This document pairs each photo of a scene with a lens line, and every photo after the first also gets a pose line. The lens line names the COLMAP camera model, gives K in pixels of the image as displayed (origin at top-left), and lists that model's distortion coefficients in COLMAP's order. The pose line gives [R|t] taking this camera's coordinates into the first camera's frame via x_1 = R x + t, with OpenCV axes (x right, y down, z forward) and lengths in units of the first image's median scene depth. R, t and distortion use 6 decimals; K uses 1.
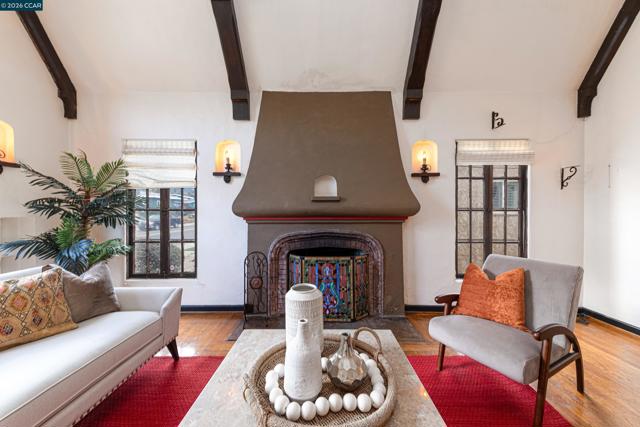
lens RADIAL K [[244.3, 0, 320.0], [0, 244.3, 213.5], [0, 0, 1]] dist [0.006632, -0.000082]
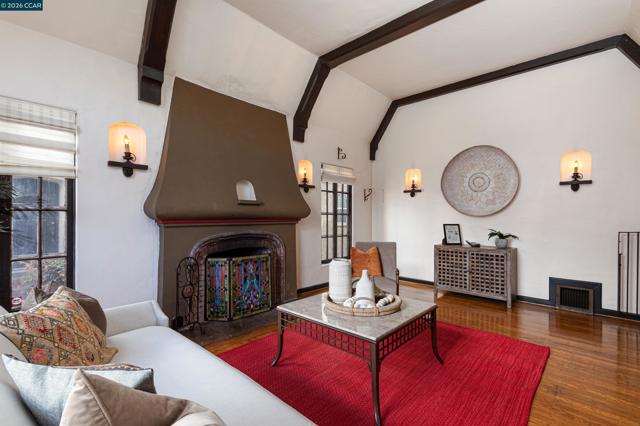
lens RADIAL K [[299.0, 0, 320.0], [0, 299.0, 213.0], [0, 0, 1]] dist [0.003822, 0.000134]
pose [[0.666165, 0.011418, 0.745717, -0.712883], [-0.004600, 0.999927, -0.011201, 0.000339], [-0.745790, 0.004031, 0.666169, -0.109991]]
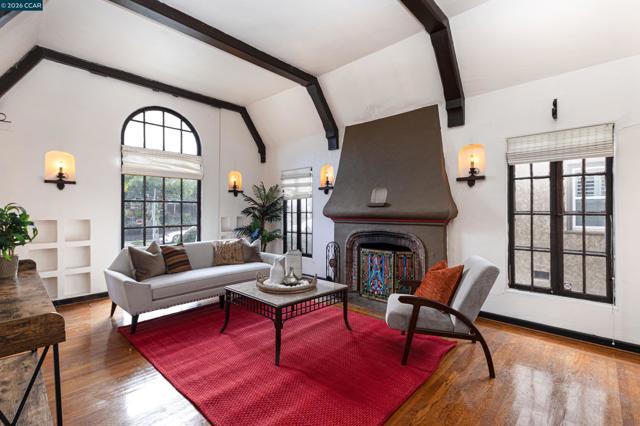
lens RADIAL K [[292.1, 0, 320.6], [0, 292.1, 208.1], [0, 0, 1]] dist [0.000555, 0.000098]
pose [[0.730383, -0.008029, -0.682991, 0.811713], [-0.000062, 0.999930, -0.011821, -0.022729], [0.683038, 0.008676, 0.730331, -0.304652]]
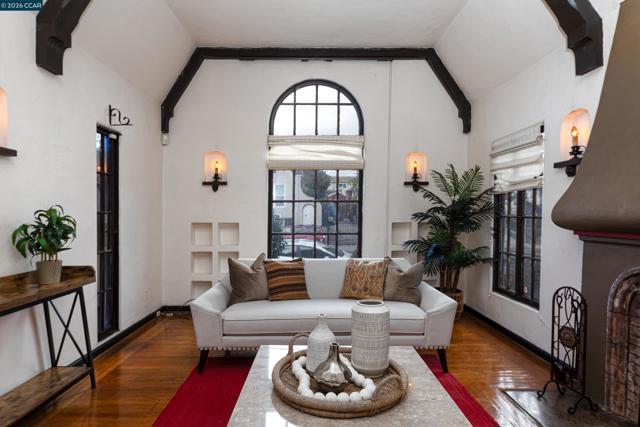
lens RADIAL K [[358.6, 0, 310.4], [0, 358.6, 215.0], [0, 0, 1]] dist [-0.013861, 0.000543]
pose [[0.005685, 0.001943, -0.999982, 0.582869], [-0.003544, 0.999992, 0.001923, -0.022919], [0.999978, 0.003533, 0.005692, 0.312152]]
